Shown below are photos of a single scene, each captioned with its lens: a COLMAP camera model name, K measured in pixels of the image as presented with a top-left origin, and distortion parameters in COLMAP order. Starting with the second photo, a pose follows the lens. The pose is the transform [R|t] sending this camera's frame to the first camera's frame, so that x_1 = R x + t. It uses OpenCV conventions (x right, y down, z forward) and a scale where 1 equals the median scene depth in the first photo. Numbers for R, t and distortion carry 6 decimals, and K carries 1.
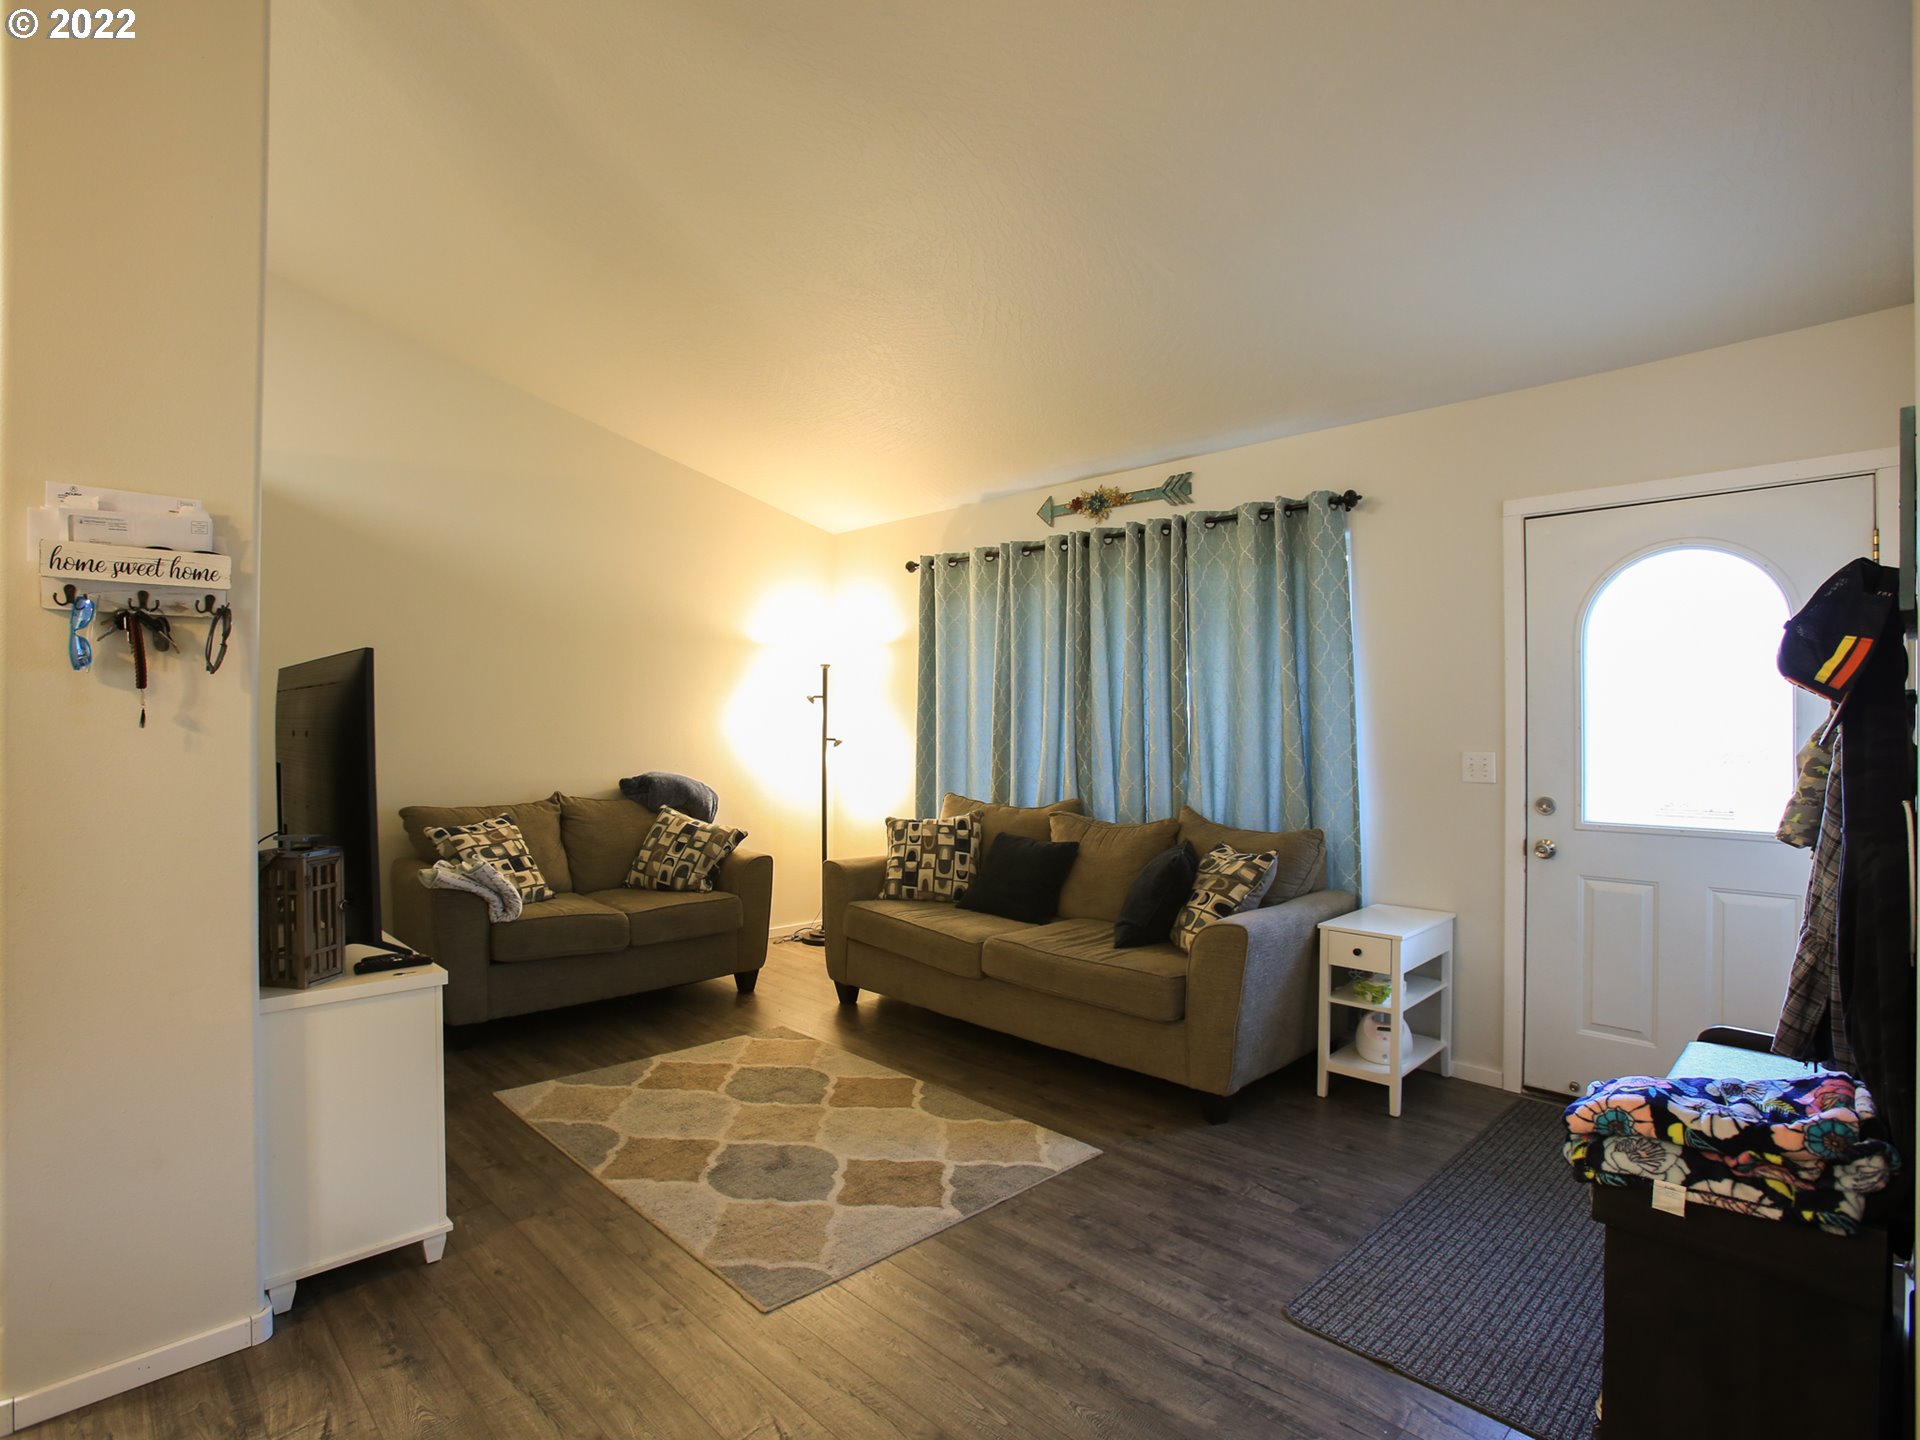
lens RADIAL K [[940.4, 0, 960.0], [0, 940.4, 720.0], [0, 0, 1]] dist [-0.077807, 0.034091]
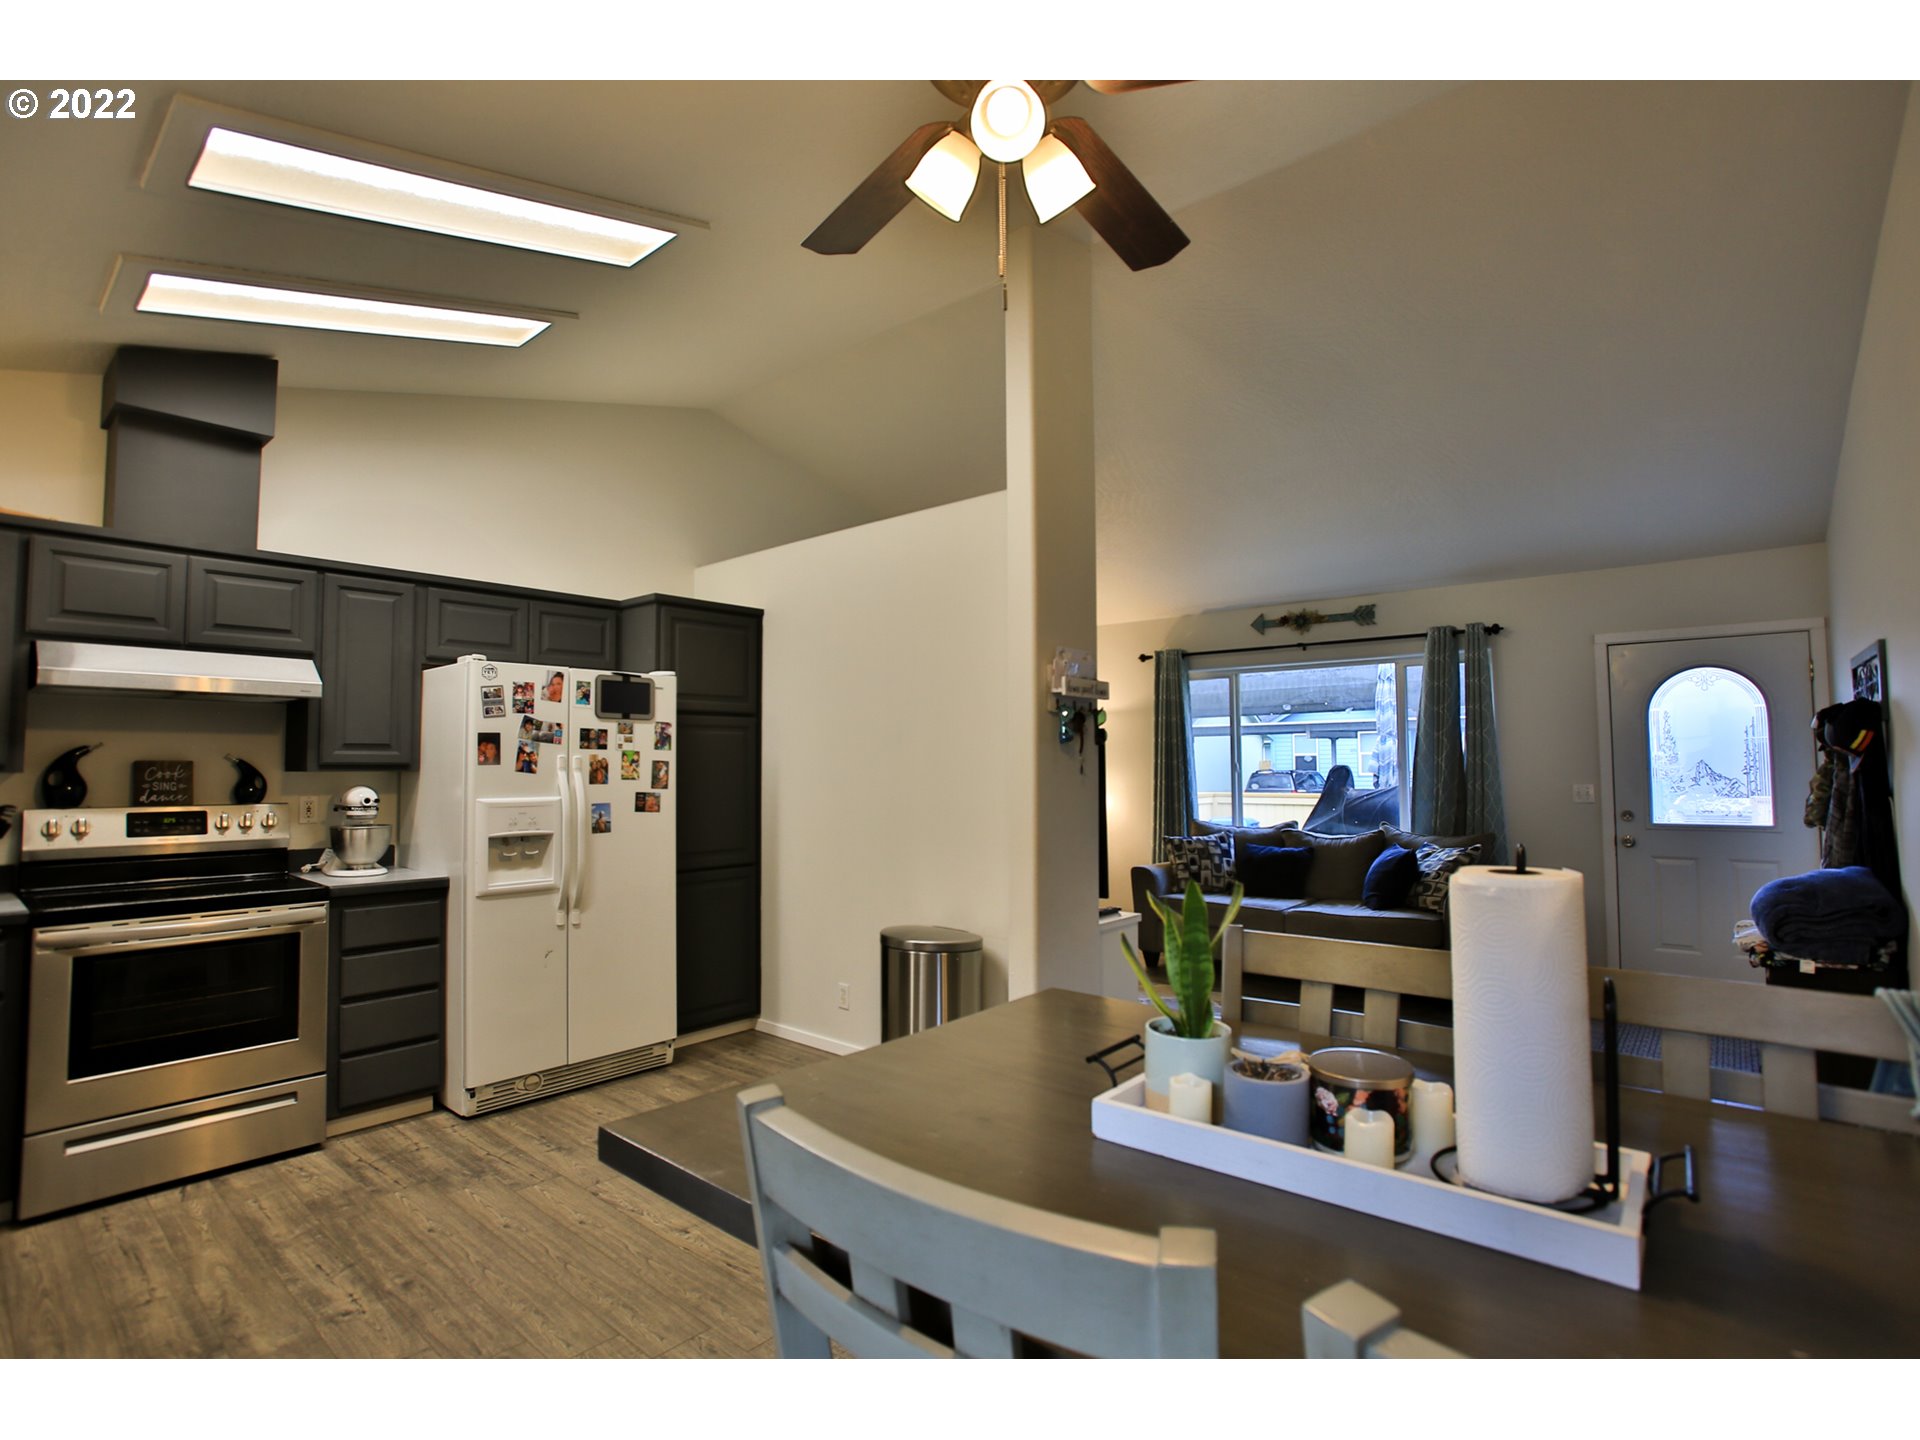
lens RADIAL K [[922.2, 0, 951.0], [0, 922.2, 720.5], [0, 0, 1]] dist [-0.072375, 0.038656]
pose [[0.993755, -0.001690, 0.111570, -0.686093], [0.007222, 0.998763, -0.049199, -0.007528], [-0.111349, 0.049698, 0.992538, -0.444706]]
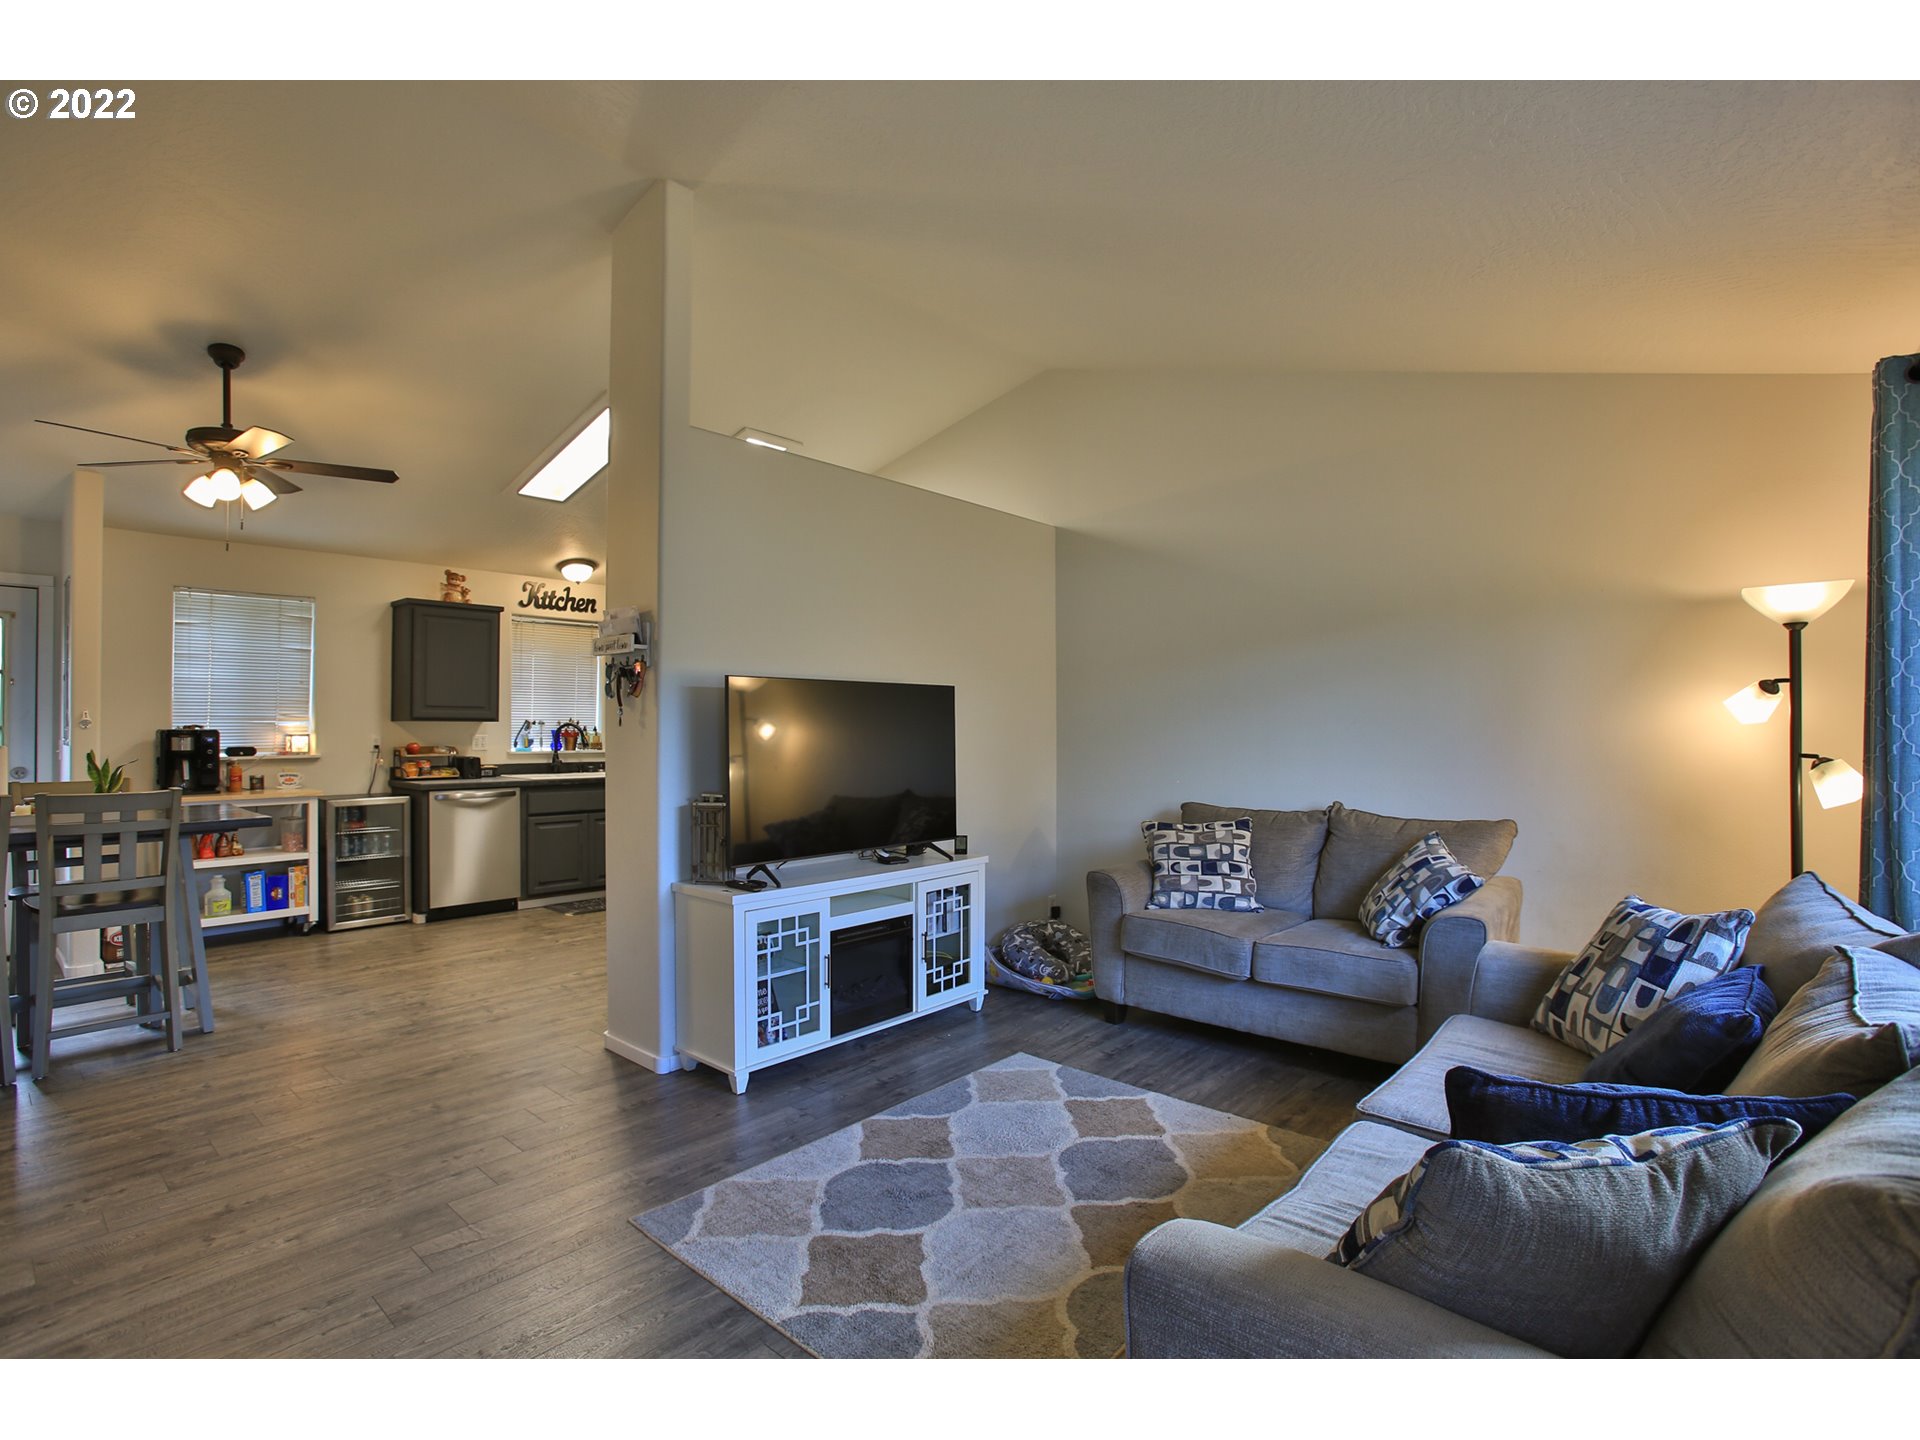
lens RADIAL K [[922.2, 0, 951.0], [0, 922.2, 720.5], [0, 0, 1]] dist [-0.072375, 0.038656]
pose [[0.095986, -0.007419, -0.995355, 0.573411], [0.002704, 0.999970, -0.007193, 0.003590], [0.995379, -0.002001, 0.096003, 0.753346]]
